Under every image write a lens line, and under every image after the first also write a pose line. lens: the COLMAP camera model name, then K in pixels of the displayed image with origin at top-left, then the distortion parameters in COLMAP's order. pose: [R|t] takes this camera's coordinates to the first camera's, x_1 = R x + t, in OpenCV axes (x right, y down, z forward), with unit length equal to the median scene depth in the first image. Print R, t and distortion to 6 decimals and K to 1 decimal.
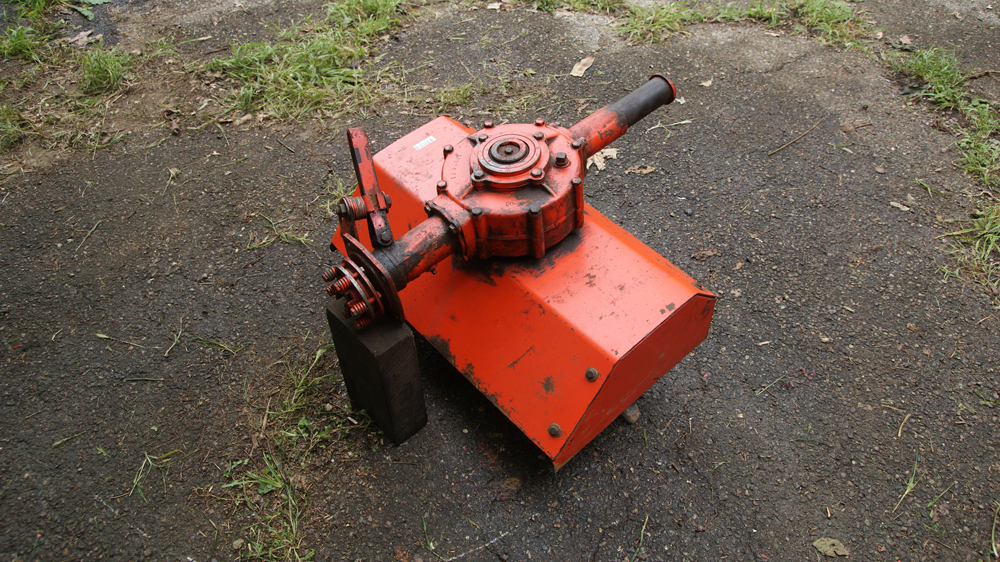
lens RADIAL K [[732.8, 0, 510.0], [0, 732.8, 284.8], [0, 0, 1]] dist [-0.124531, 0.112214]
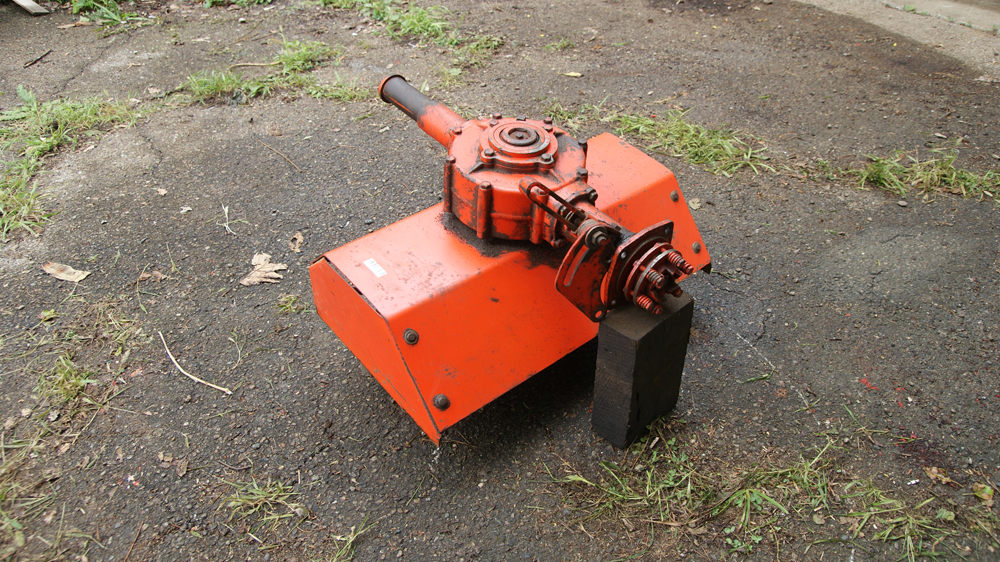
lens RADIAL K [[732.8, 0, 510.0], [0, 732.8, 284.8], [0, 0, 1]] dist [-0.124531, 0.112214]
pose [[0.001472, -0.609573, 0.792729, -0.641567], [0.723410, 0.547963, 0.420016, -0.347155], [-0.690417, 0.572850, 0.441777, 0.461152]]
